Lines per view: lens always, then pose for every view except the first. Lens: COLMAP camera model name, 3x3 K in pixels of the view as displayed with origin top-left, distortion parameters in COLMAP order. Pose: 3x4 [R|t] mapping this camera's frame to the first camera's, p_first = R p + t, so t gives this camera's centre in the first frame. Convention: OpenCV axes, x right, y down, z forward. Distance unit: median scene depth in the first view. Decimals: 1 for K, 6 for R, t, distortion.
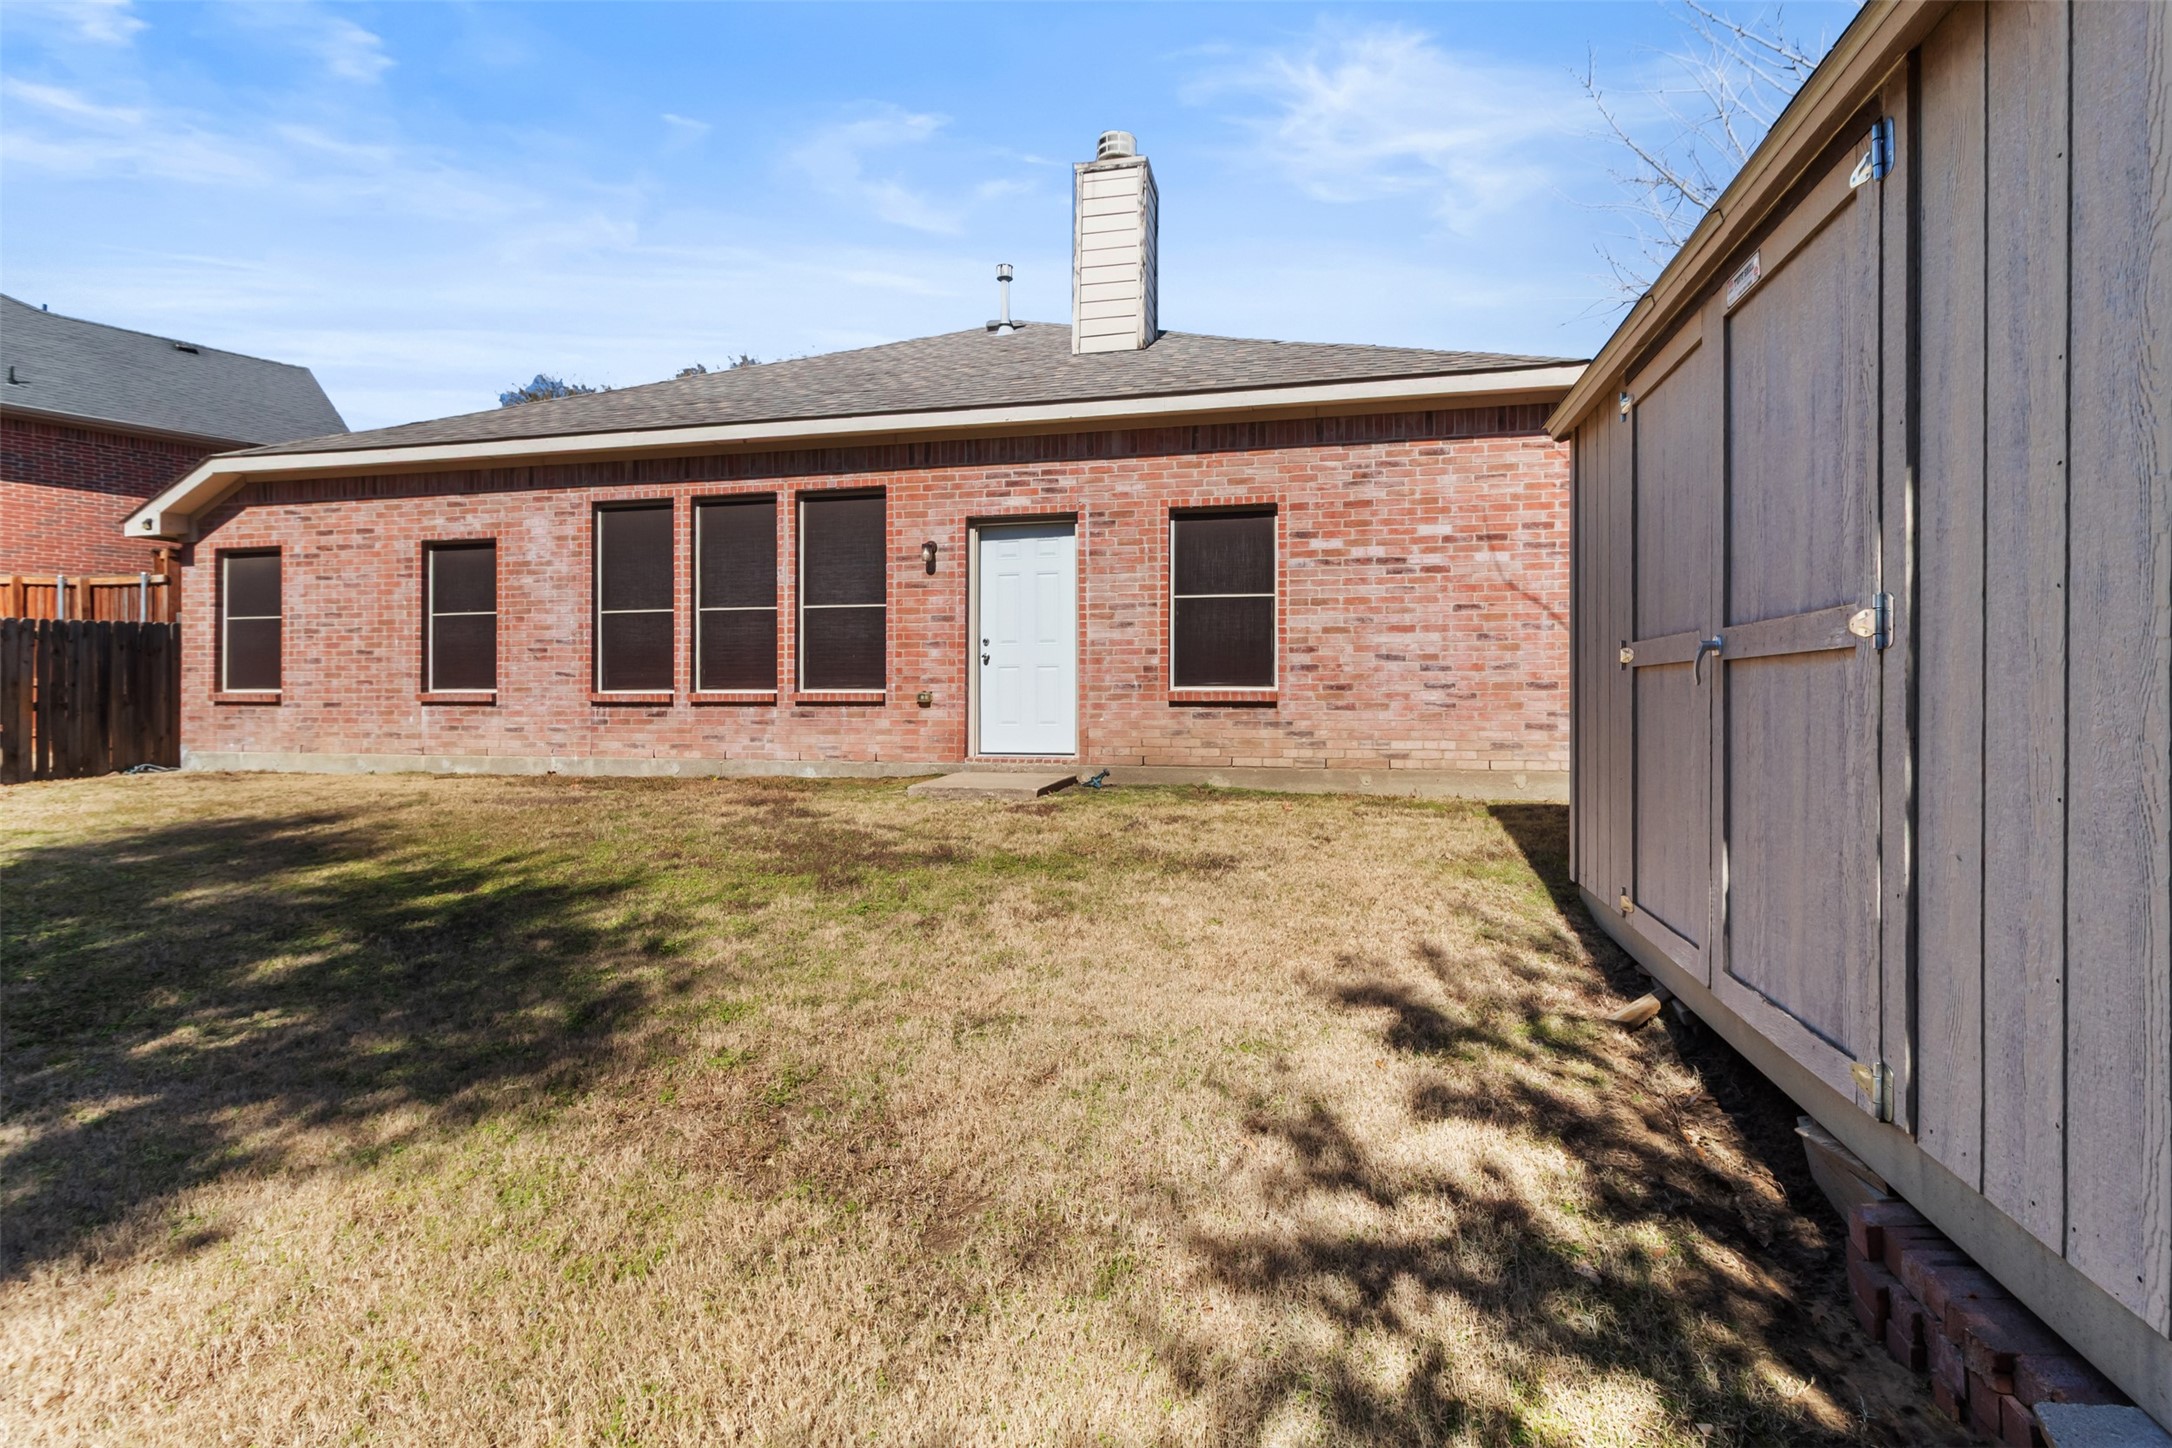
lens RADIAL K [[1018.6, 0, 1087.2], [0, 1018.6, 713.7], [0, 0, 1]] dist [0.006431, 0.000938]
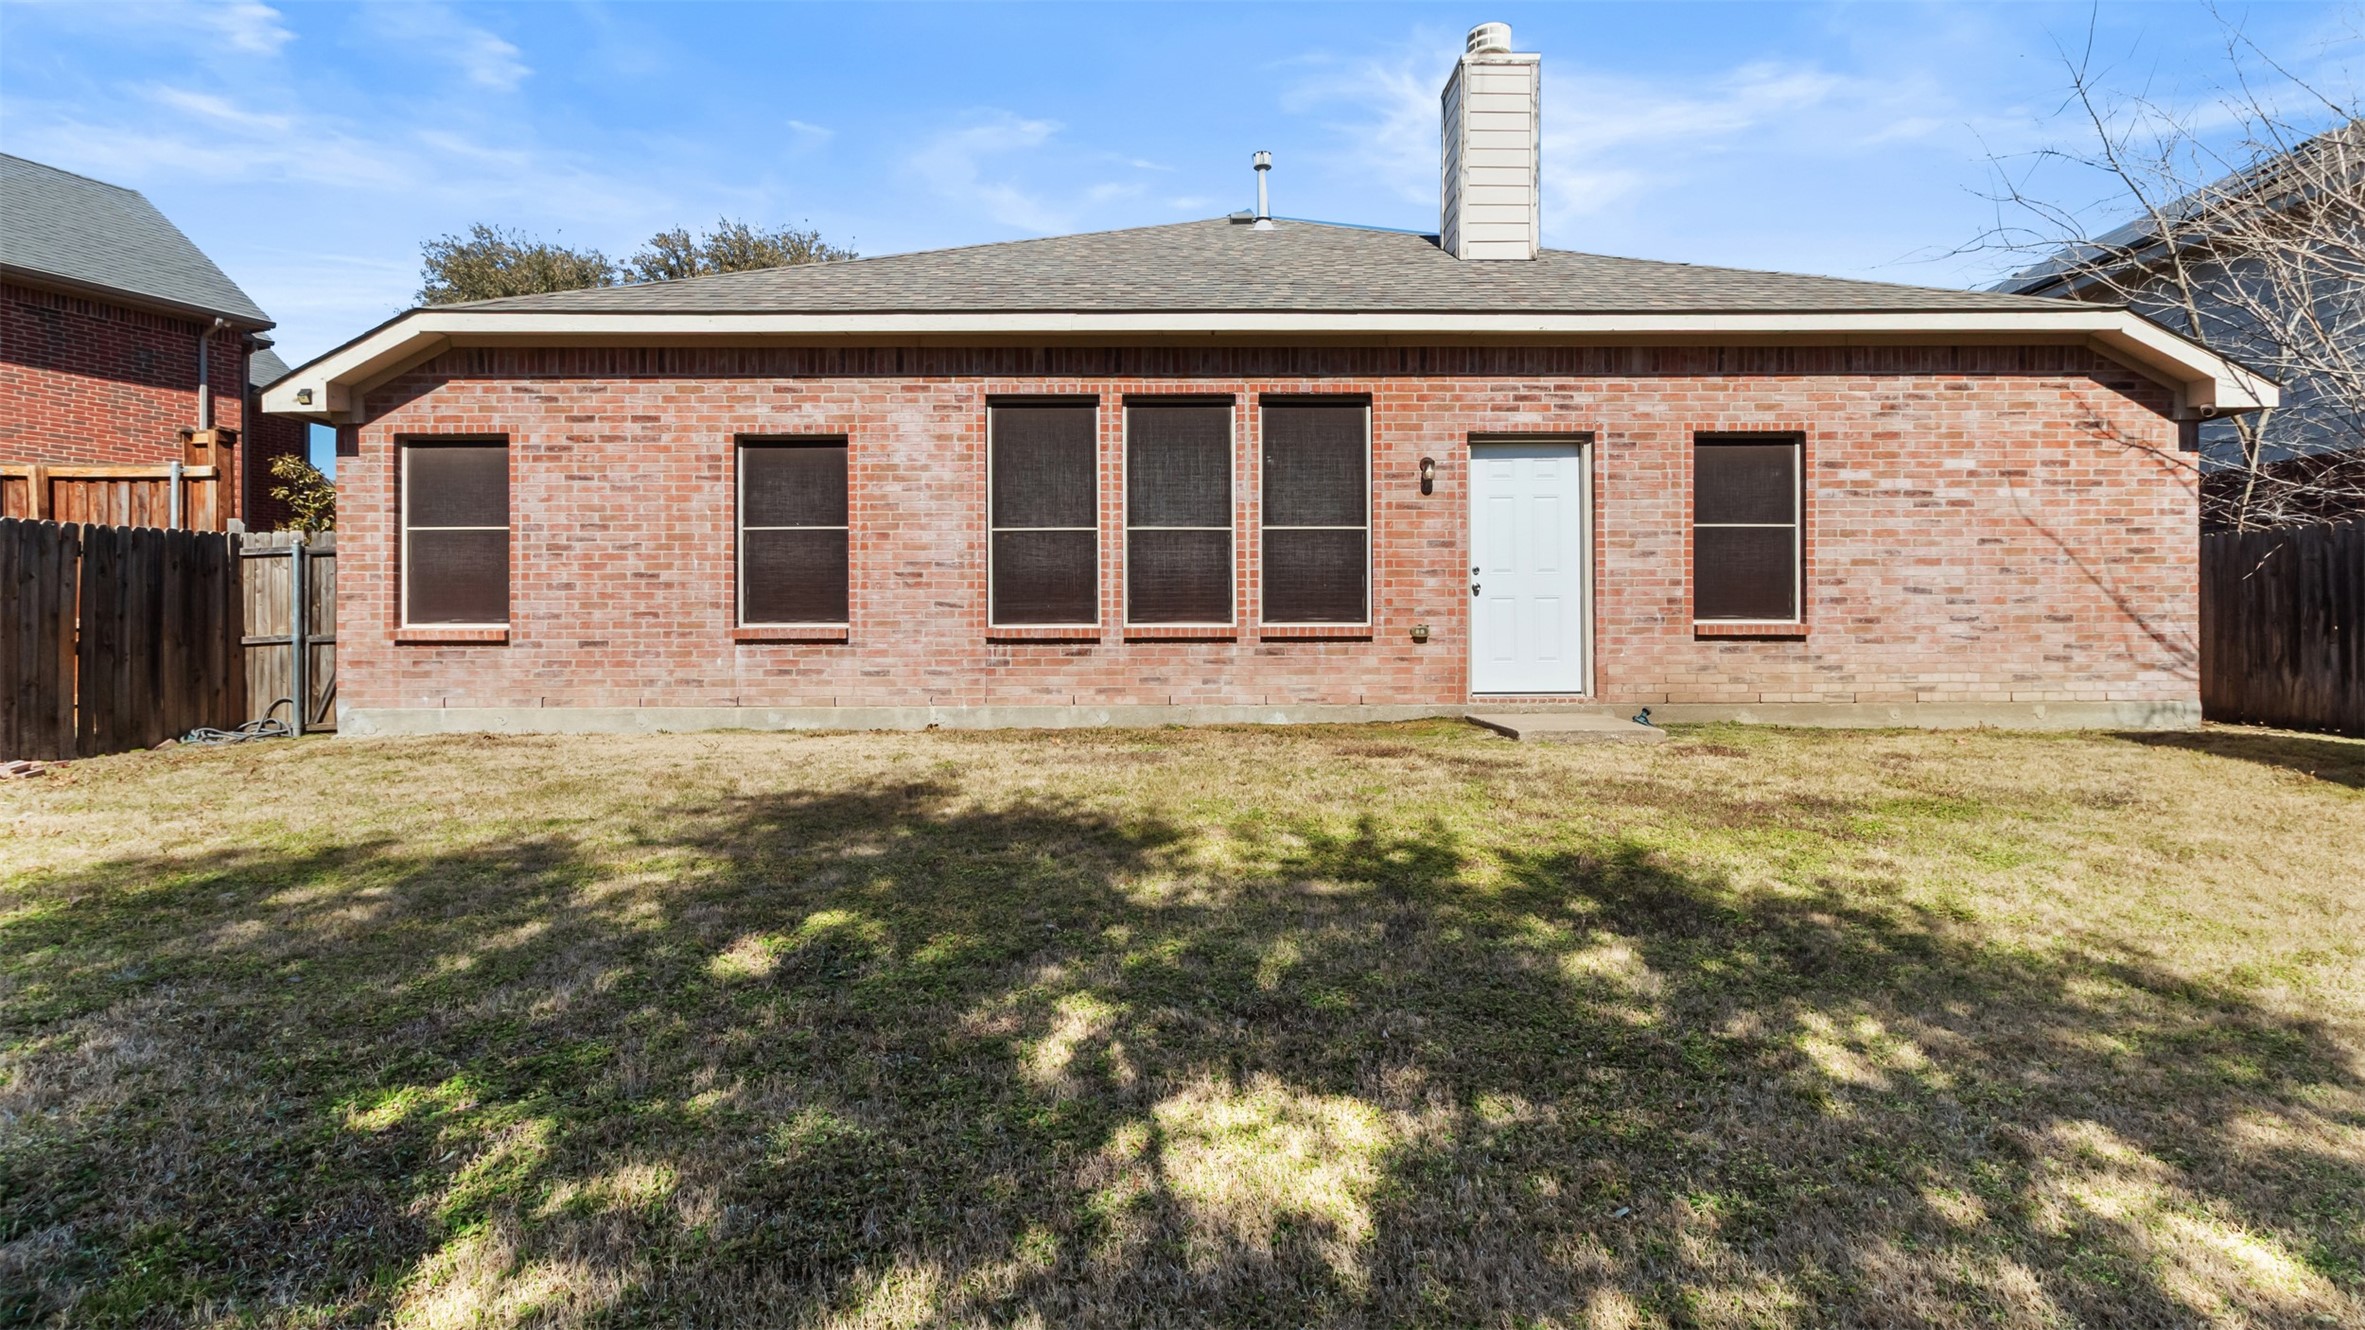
lens RADIAL K [[1094.4, 0, 1182.6], [0, 1094.4, 660.6], [0, 0, 1]] dist [0.002019, 0.001867]
pose [[0.971040, -0.008287, 0.238774, -0.567599], [0.006610, 0.999948, 0.007824, 0.000437], [-0.238826, -0.006019, 0.971044, 0.109763]]
